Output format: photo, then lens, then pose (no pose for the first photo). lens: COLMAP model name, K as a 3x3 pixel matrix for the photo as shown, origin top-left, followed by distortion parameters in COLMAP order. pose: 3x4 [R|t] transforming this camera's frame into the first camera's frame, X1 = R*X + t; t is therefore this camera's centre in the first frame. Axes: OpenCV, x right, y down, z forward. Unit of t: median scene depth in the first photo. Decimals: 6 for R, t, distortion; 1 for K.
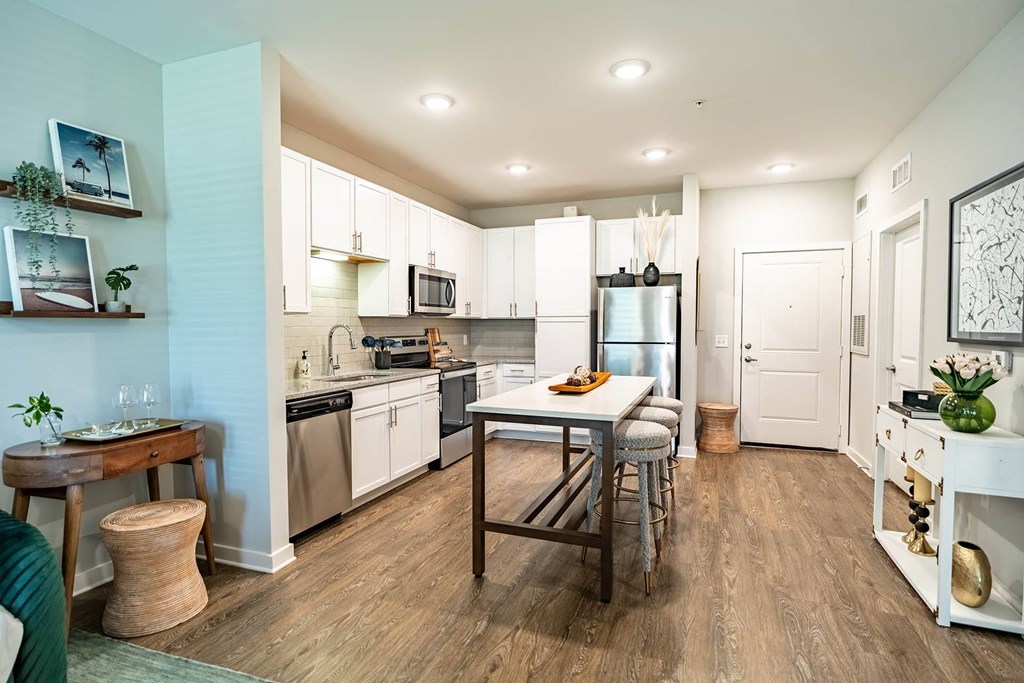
lens RADIAL K [[525.6, 0, 510.3], [0, 525.6, 339.0], [0, 0, 1]] dist [-0.001602, -0.000212]
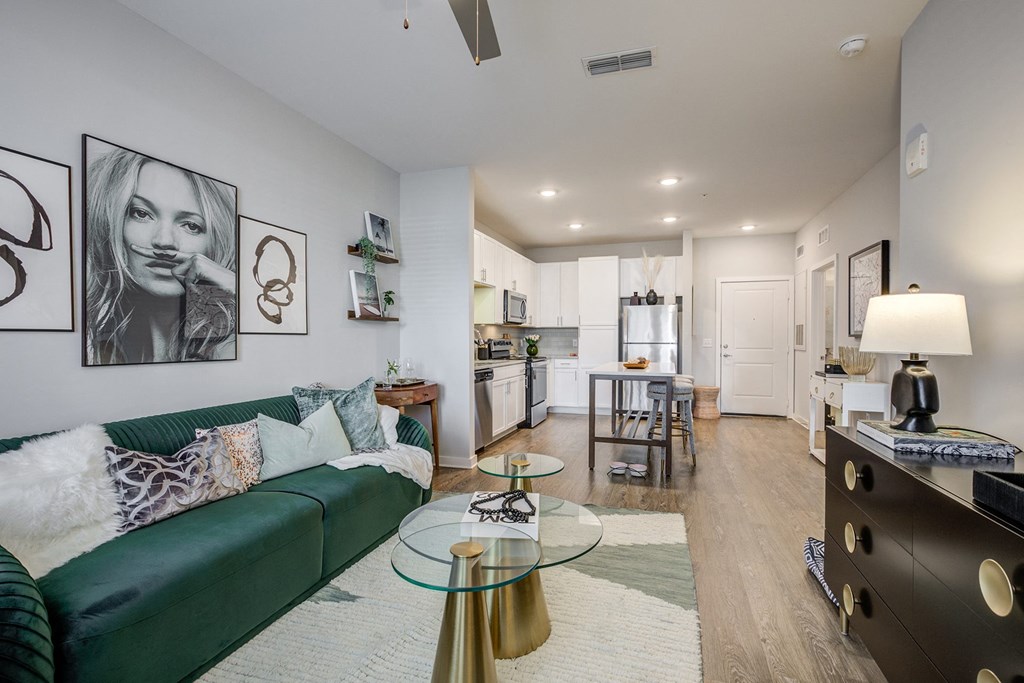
lens RADIAL K [[473.6, 0, 518.3], [0, 473.6, 341.0], [0, 0, 1]] dist [0.003033, 0.000394]
pose [[0.998818, 0.001065, 0.048591, -0.195519], [0.000116, 0.999705, -0.024291, 0.032588], [-0.048602, 0.024268, 0.998523, -0.298833]]
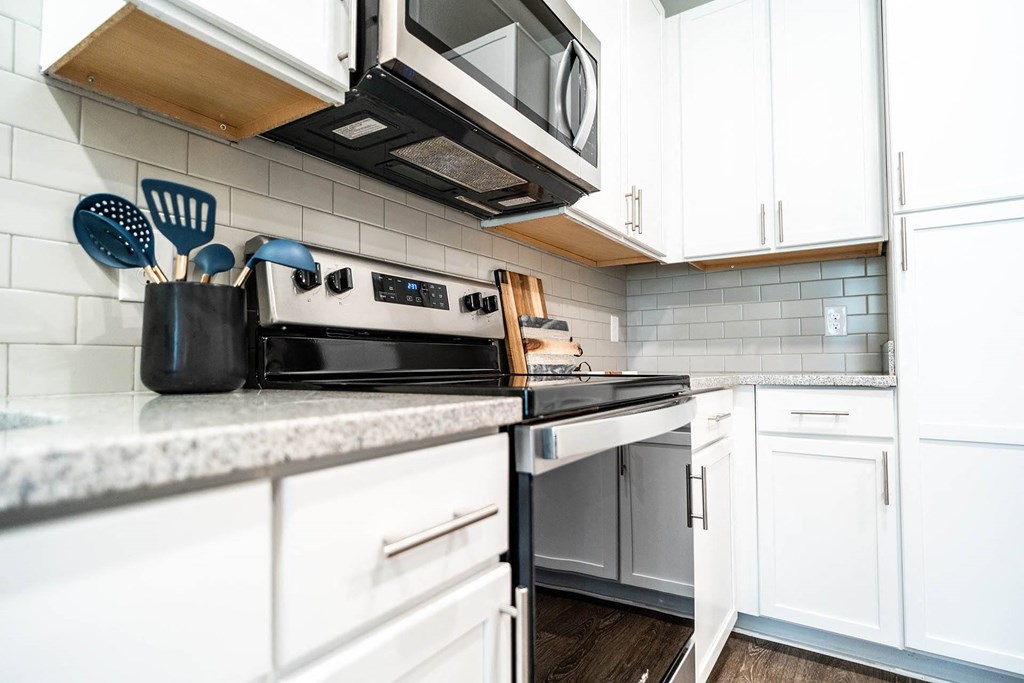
lens RADIAL K [[525.6, 0, 511.2], [0, 525.6, 345.4], [0, 0, 1]] dist [-0.001602, -0.000212]
pose [[0.974935, -0.008899, -0.222313, -0.092935], [-0.004353, 0.998246, -0.059048, 0.046086], [0.222449, 0.058536, 0.973186, 0.767905]]
